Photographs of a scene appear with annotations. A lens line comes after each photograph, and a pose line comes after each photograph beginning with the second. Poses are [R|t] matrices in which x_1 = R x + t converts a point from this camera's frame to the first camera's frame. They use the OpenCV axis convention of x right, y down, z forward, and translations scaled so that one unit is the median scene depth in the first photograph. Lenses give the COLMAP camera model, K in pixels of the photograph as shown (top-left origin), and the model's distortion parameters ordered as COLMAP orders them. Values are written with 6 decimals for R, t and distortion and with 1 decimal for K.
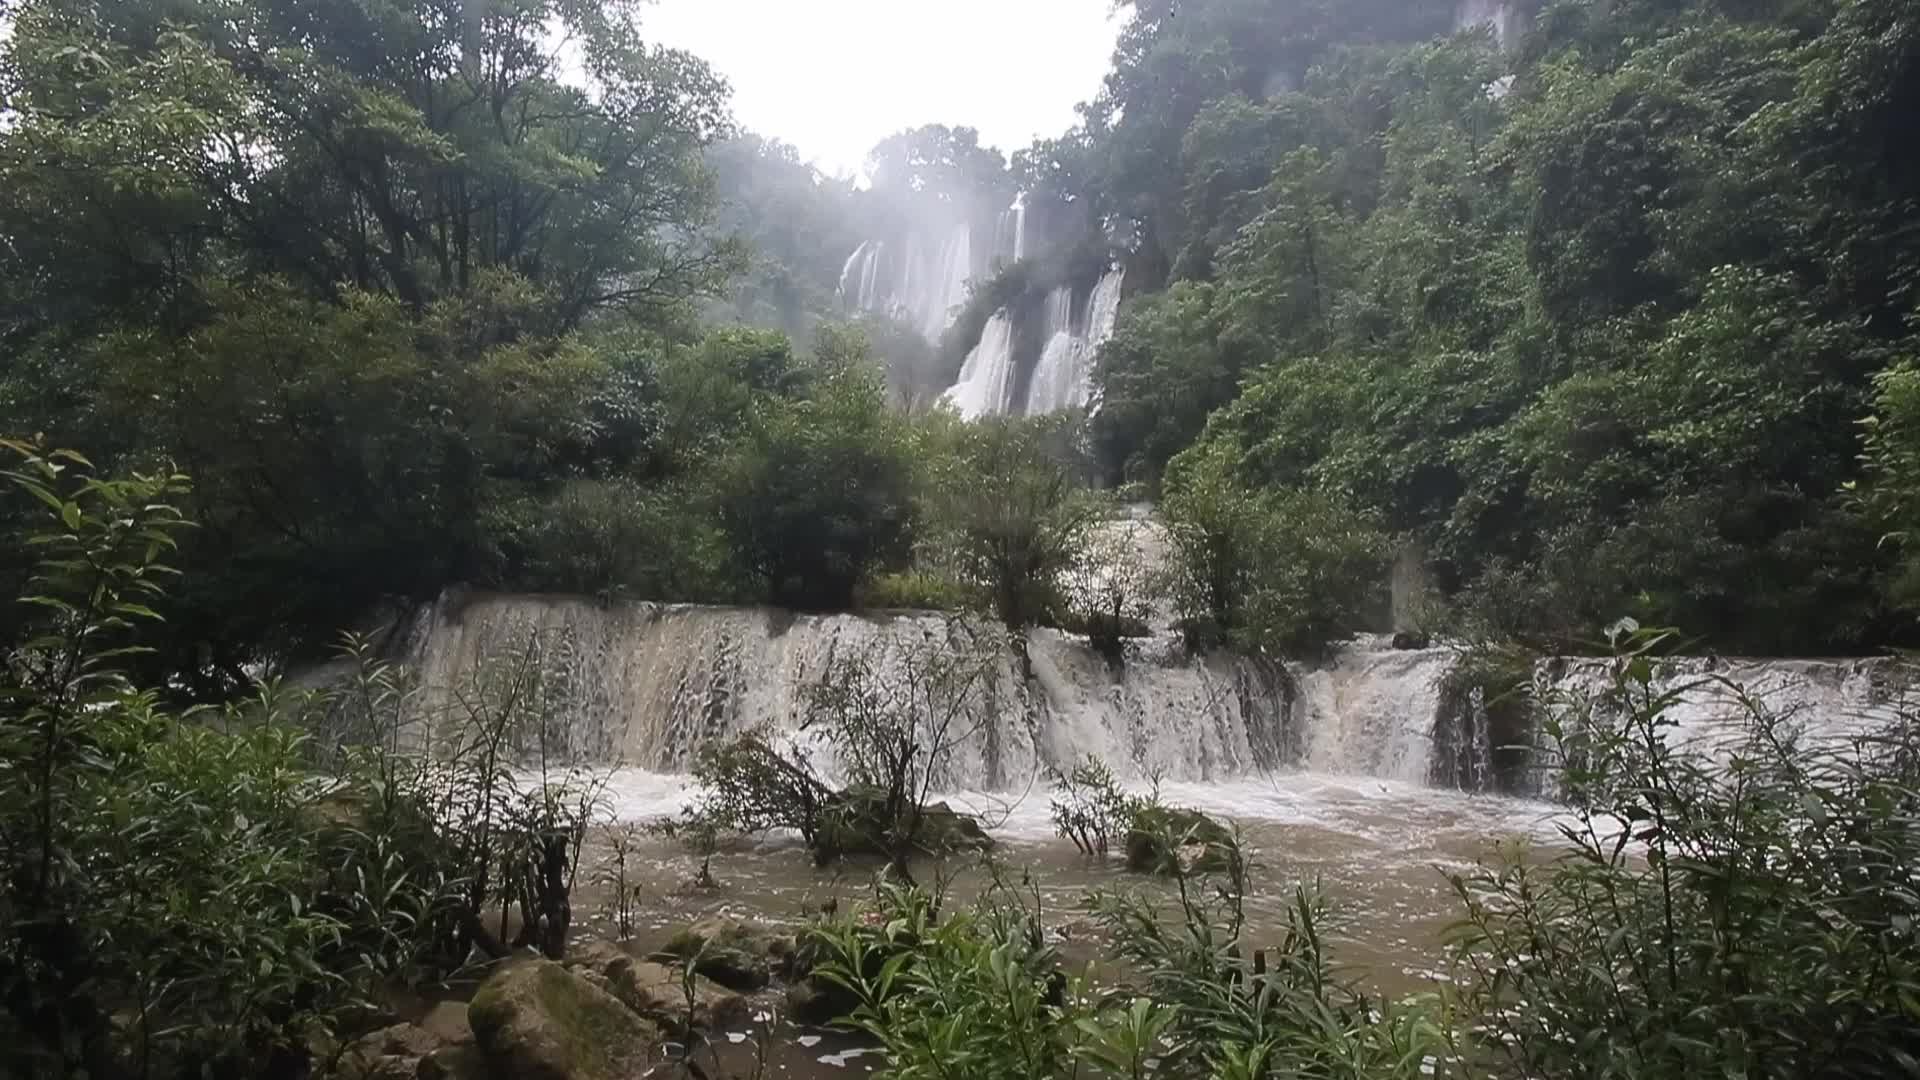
lens RADIAL K [[902.6, 0, 954.7], [0, 902.6, 528.3], [0, 0, 1]] dist [-0.066152, 0.024326]
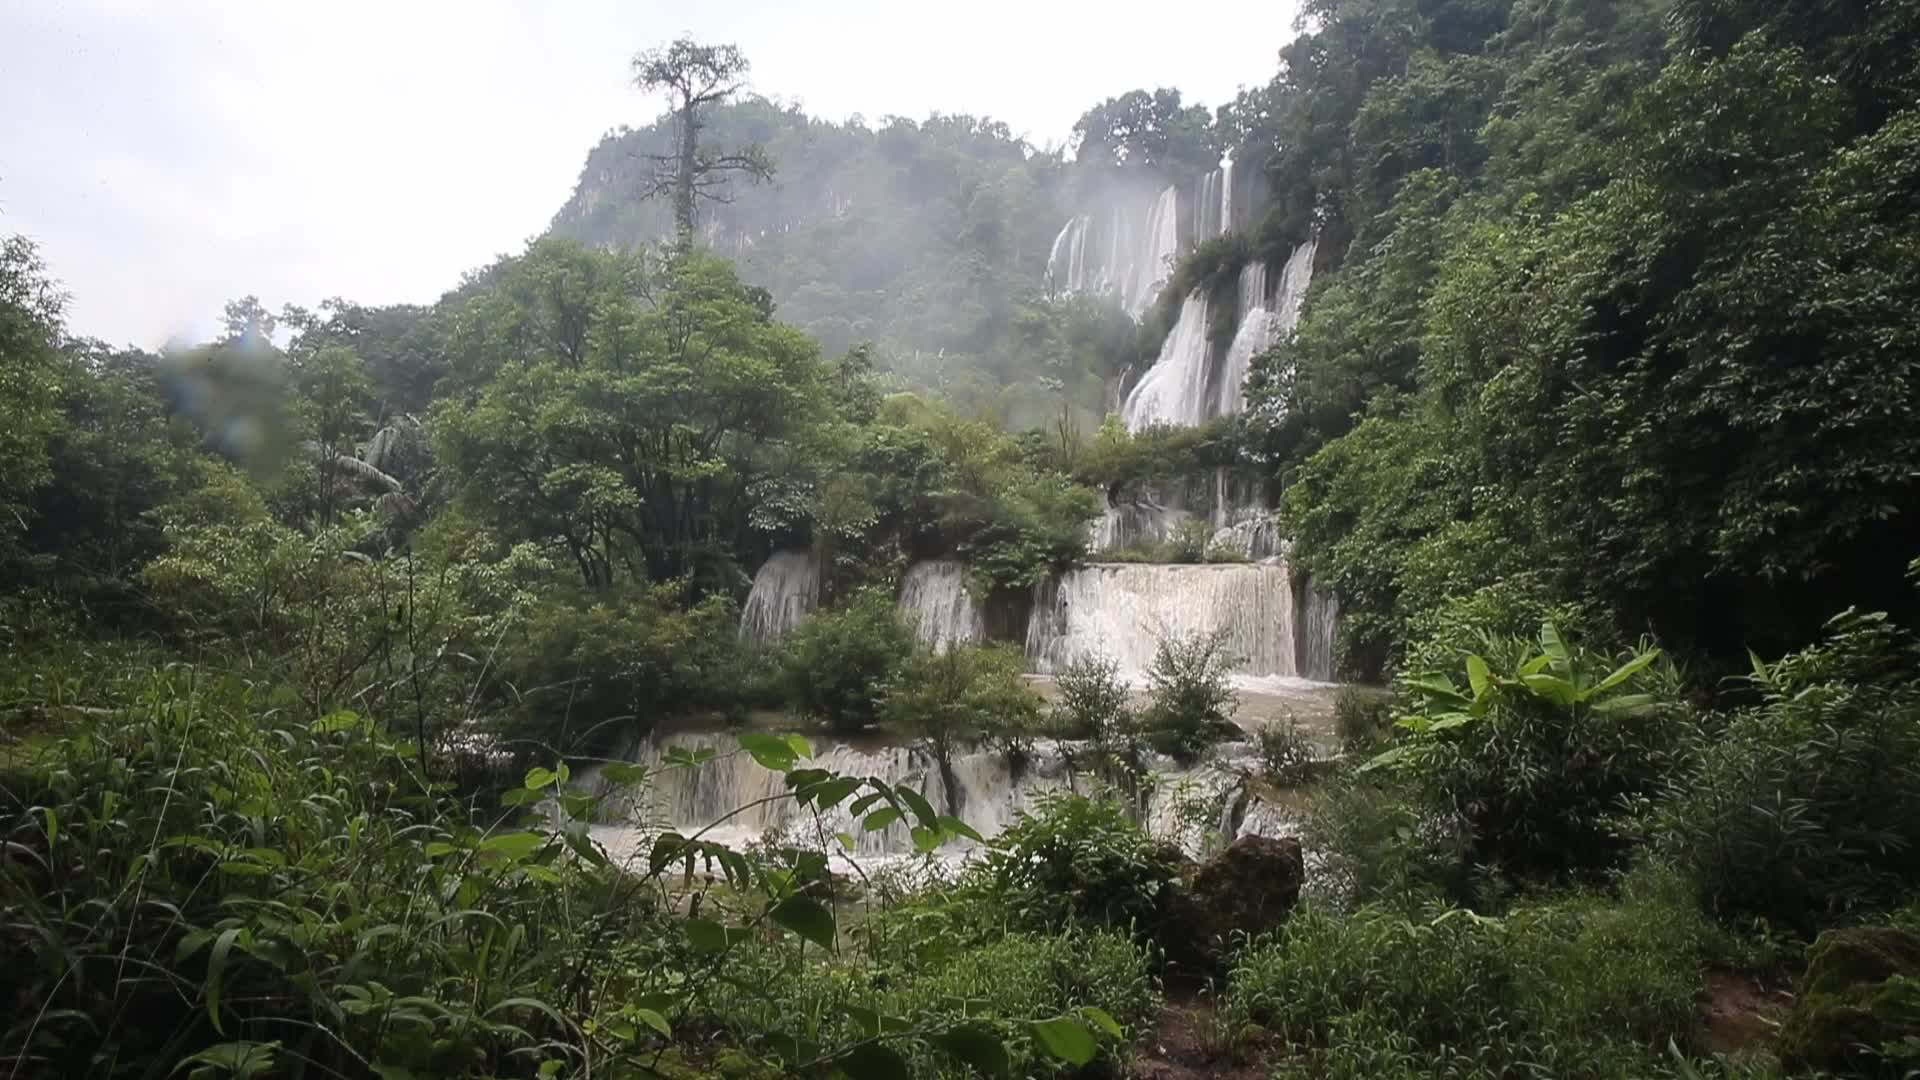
lens RADIAL K [[902.6, 0, 946.6], [0, 902.6, 516.0], [0, 0, 1]] dist [-0.066152, 0.024326]
pose [[0.960565, -0.039634, -0.275217, 0.063025], [0.050420, 0.998208, 0.032225, -0.045507], [0.273446, -0.044831, 0.960842, -0.070851]]
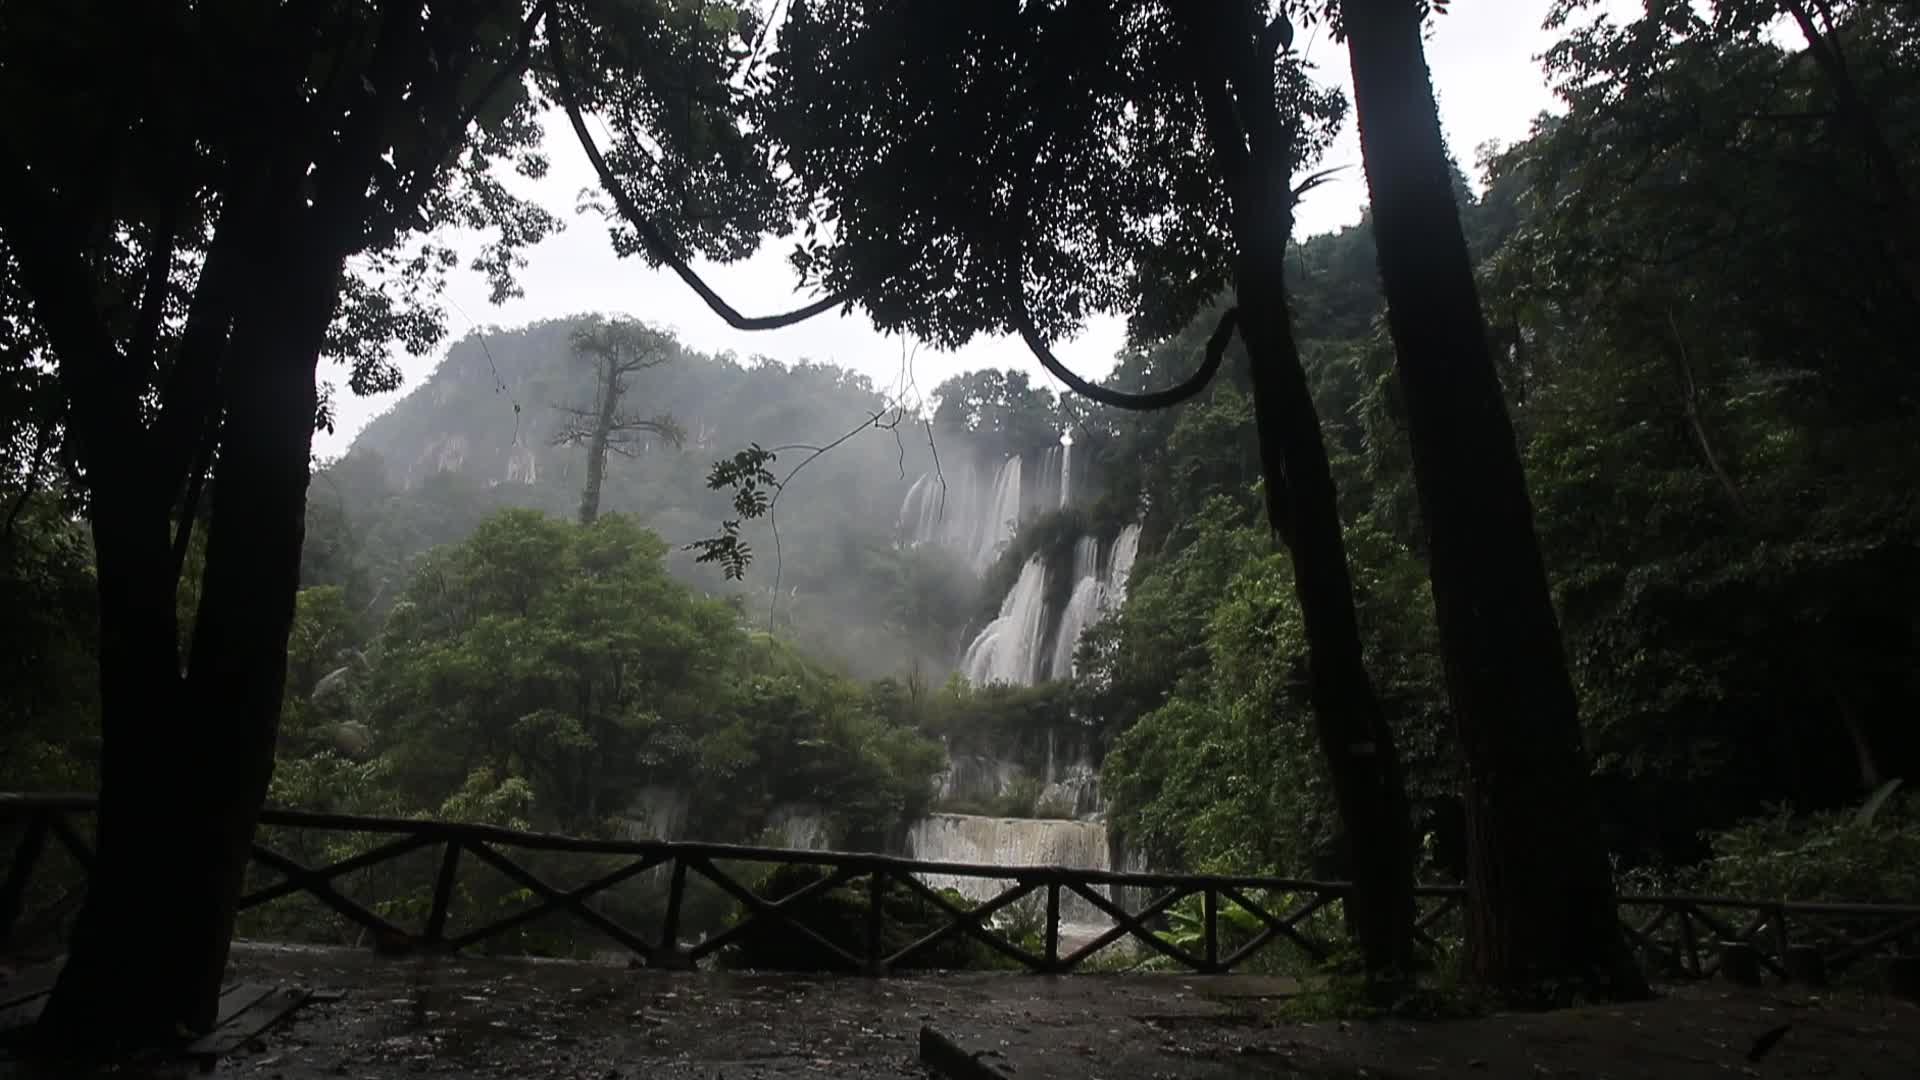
lens RADIAL K [[908.7, 0, 947.1], [0, 908.7, 534.2], [0, 0, 1]] dist [-0.066661, 0.003099]
pose [[0.995740, -0.002183, -0.092175, 0.060176], [-0.016251, 0.979912, -0.198766, -0.055877], [0.090757, 0.199417, 0.975703, -0.139907]]
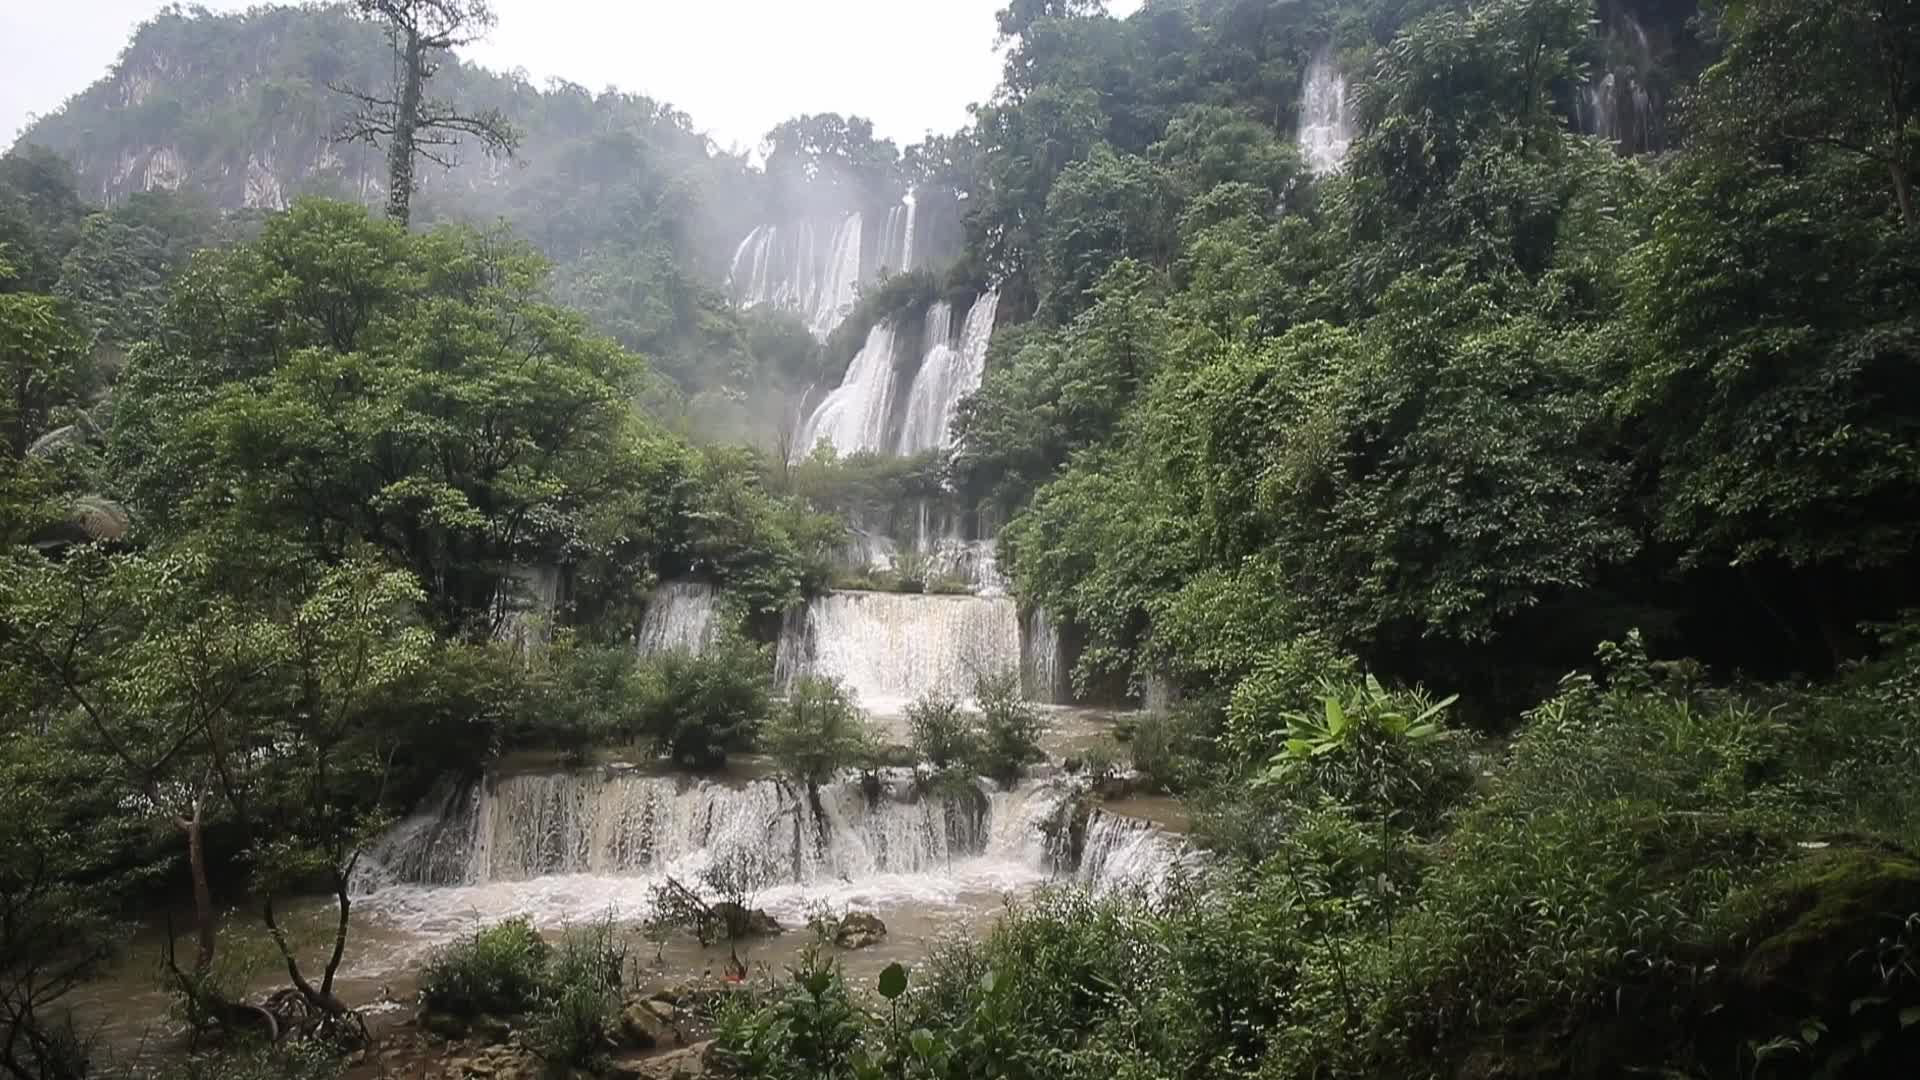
lens RADIAL K [[902.6, 0, 955.4], [0, 902.6, 535.6], [0, 0, 1]] dist [-0.066152, 0.024326]
pose [[0.992622, 0.017296, 0.120007, 0.013757], [-0.023164, 0.998594, 0.047673, -0.054940], [-0.119014, -0.050101, 0.991628, -0.089534]]
